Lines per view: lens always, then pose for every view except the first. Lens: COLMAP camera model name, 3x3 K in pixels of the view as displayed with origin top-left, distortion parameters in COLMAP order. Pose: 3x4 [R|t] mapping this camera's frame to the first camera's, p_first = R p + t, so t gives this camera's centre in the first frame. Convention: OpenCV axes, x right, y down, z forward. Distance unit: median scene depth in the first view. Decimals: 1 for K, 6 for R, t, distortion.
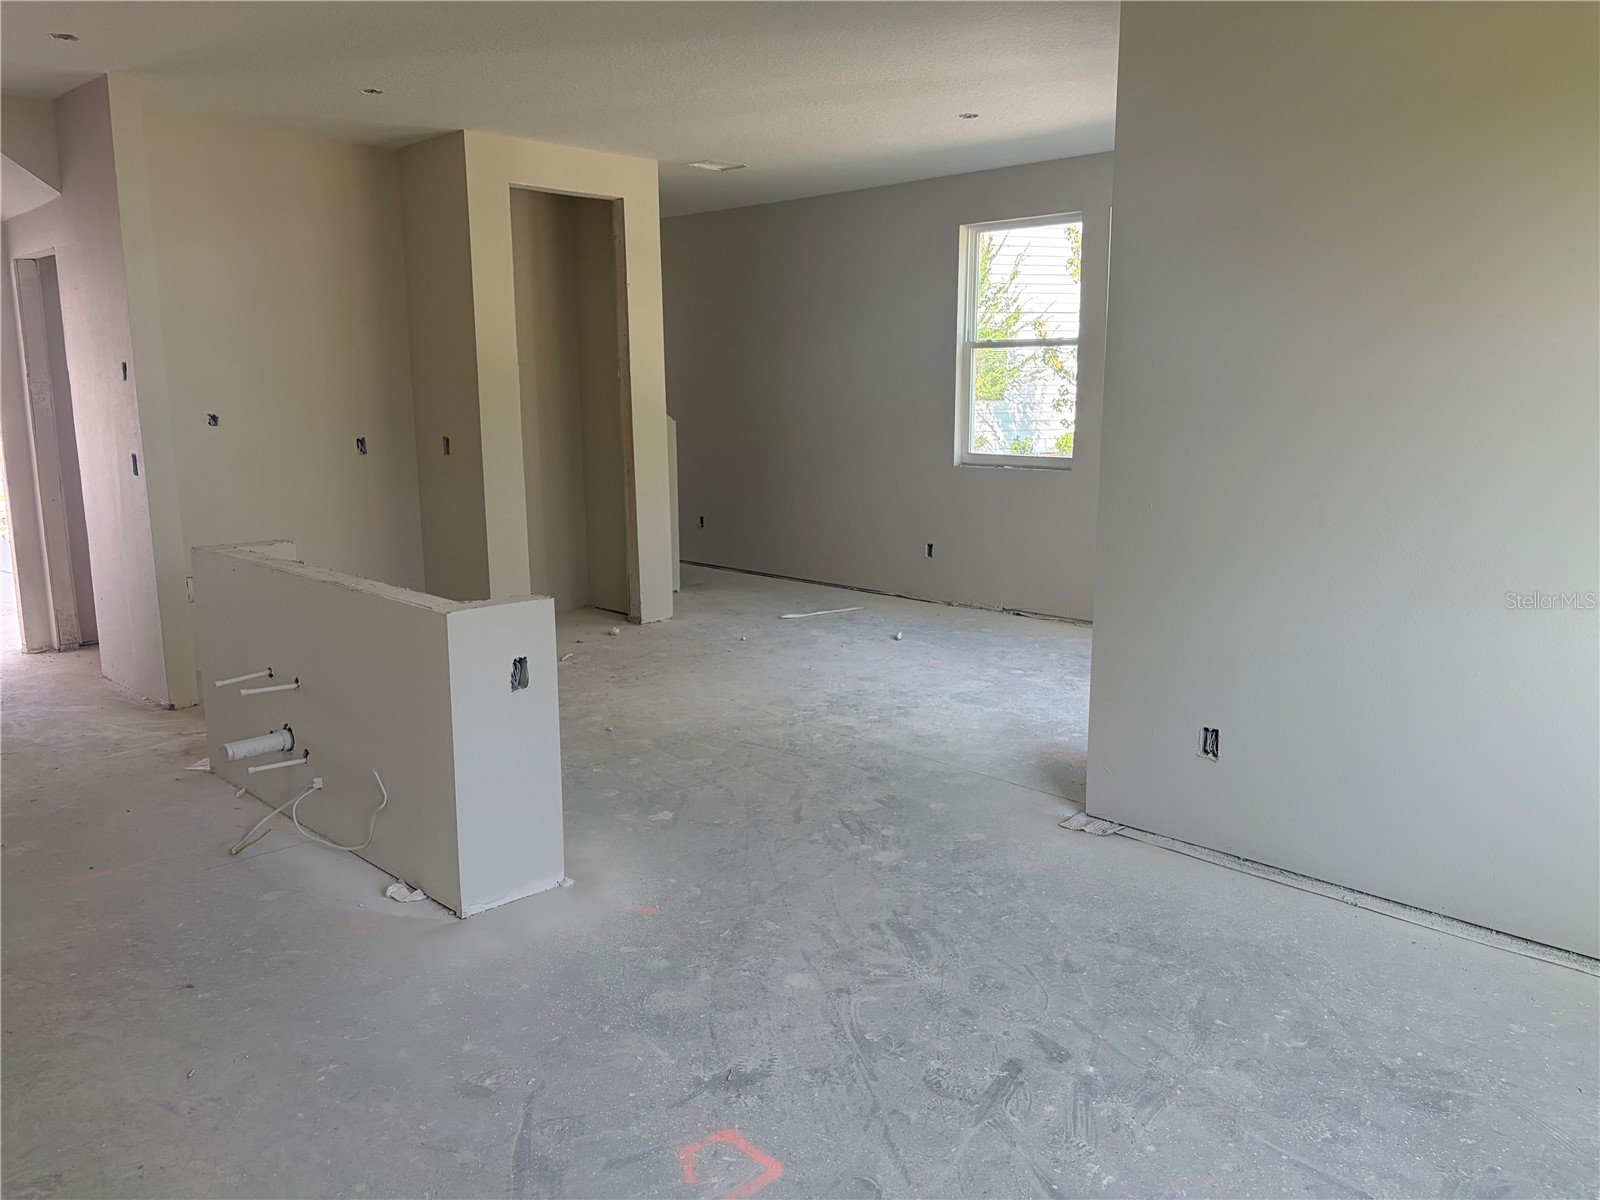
lens RADIAL K [[1214.1, 0, 788.8], [0, 1214.1, 593.3], [0, 0, 1]] dist [0.082471, -0.067436]
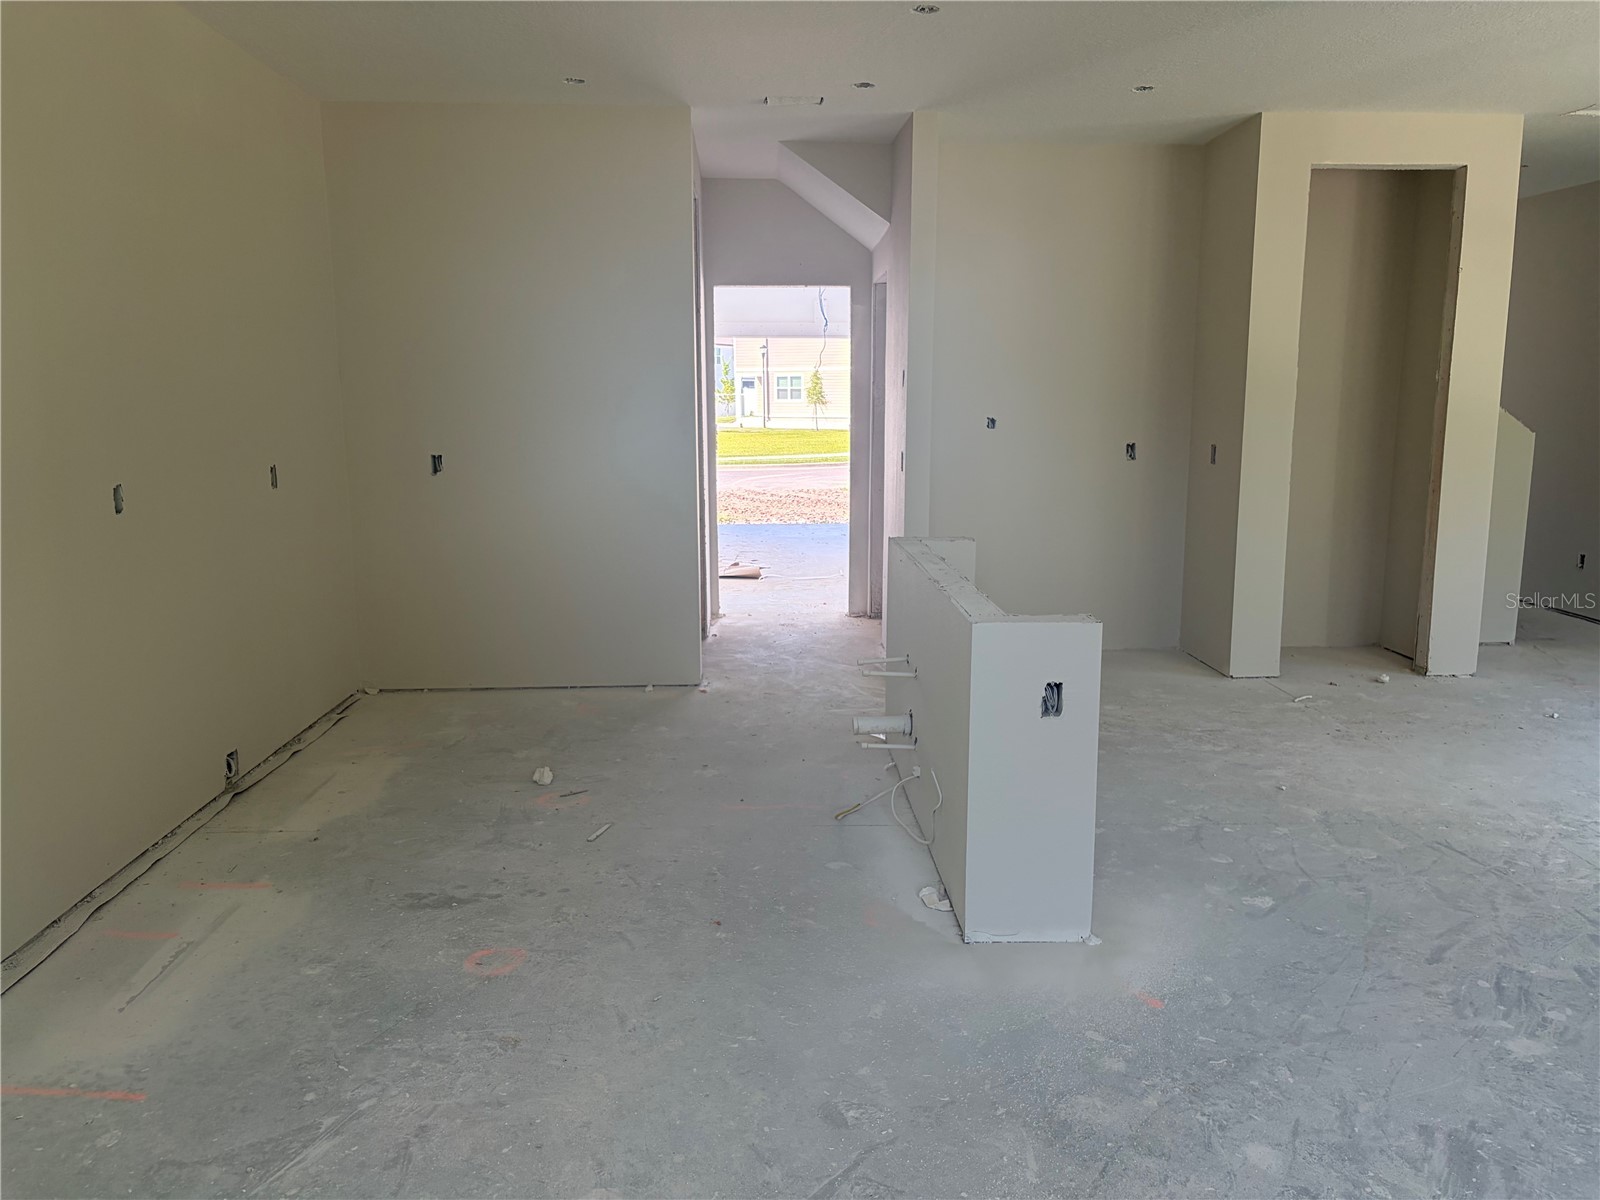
lens RADIAL K [[1214.1, 0, 806.3], [0, 1214.1, 589.9], [0, 0, 1]] dist [0.082471, -0.067436]
pose [[0.747254, 0.116376, -0.654269, 0.174035], [-0.121457, 0.991880, 0.037708, -0.021790], [0.653345, 0.051288, 0.755321, 0.132497]]
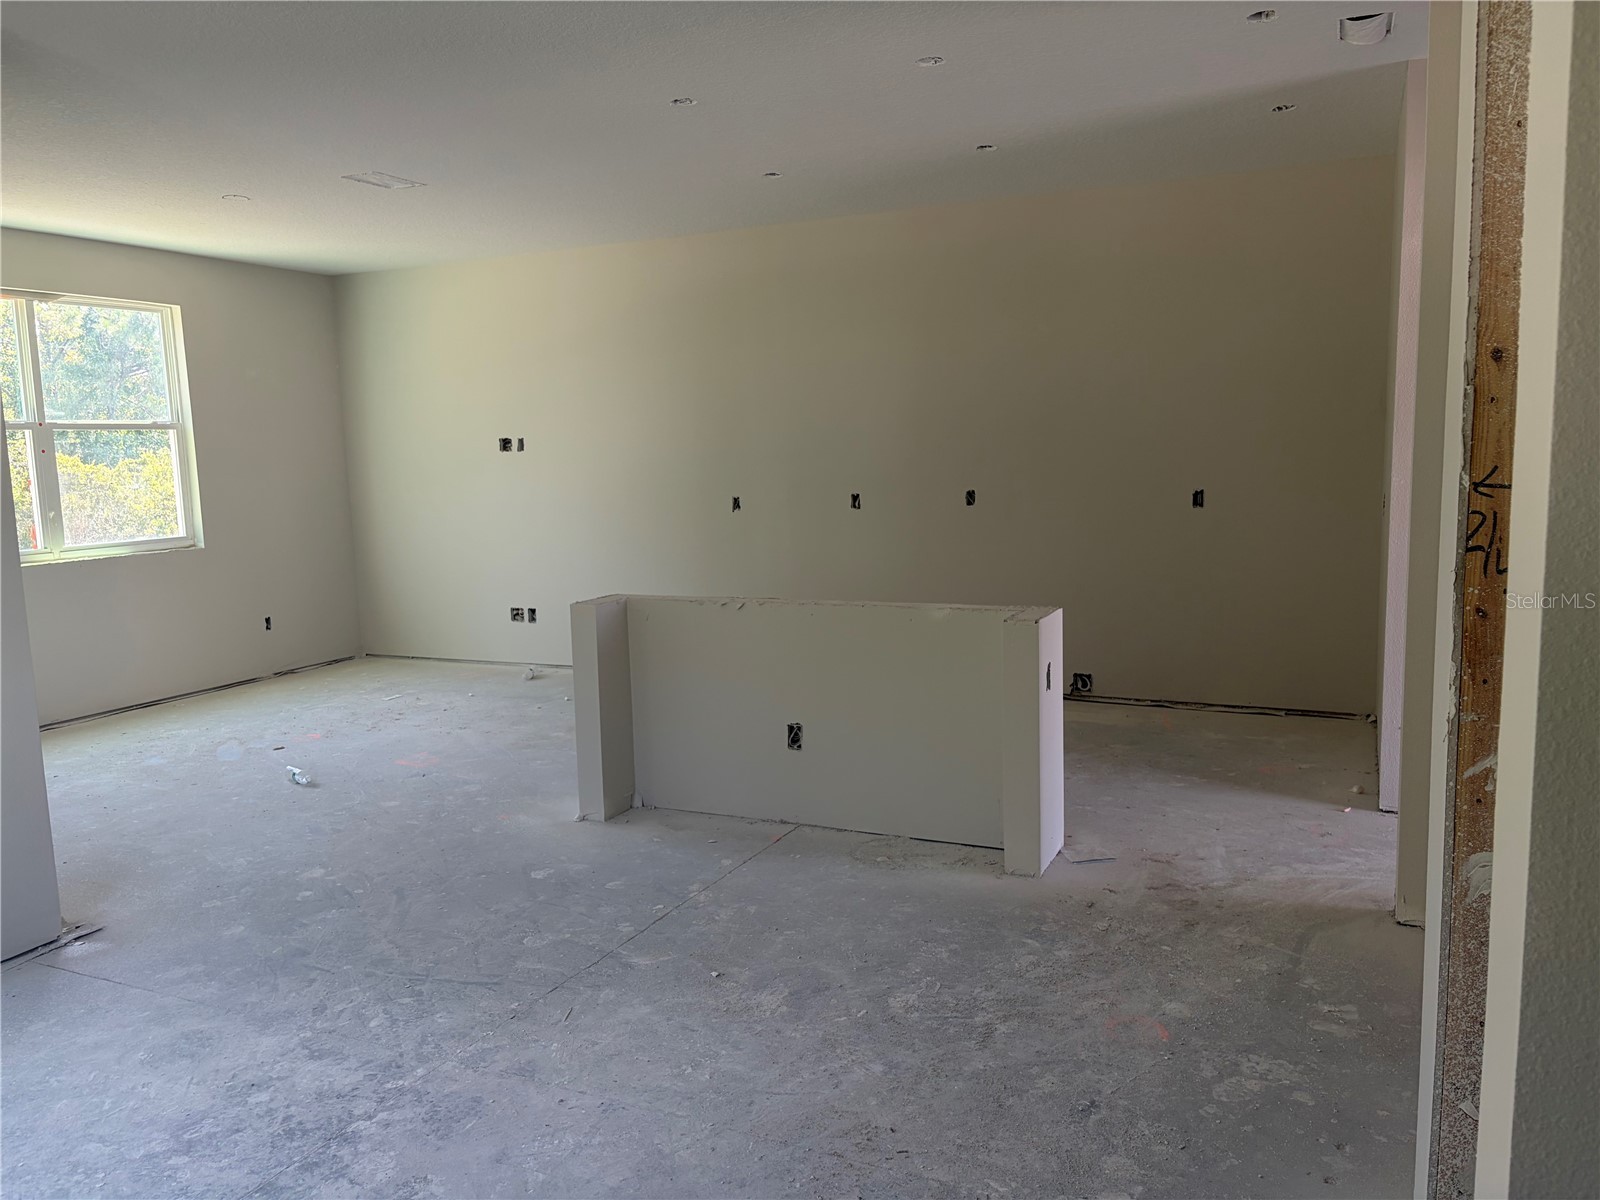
lens RADIAL K [[1214.1, 0, 802.2], [0, 1214.1, 599.1], [0, 0, 1]] dist [0.082471, -0.067436]
pose [[-0.938346, 0.078078, -0.336766, 0.016180], [-0.022442, 0.958348, 0.284721, -0.301771], [0.344969, 0.274724, -0.897509, 1.749287]]
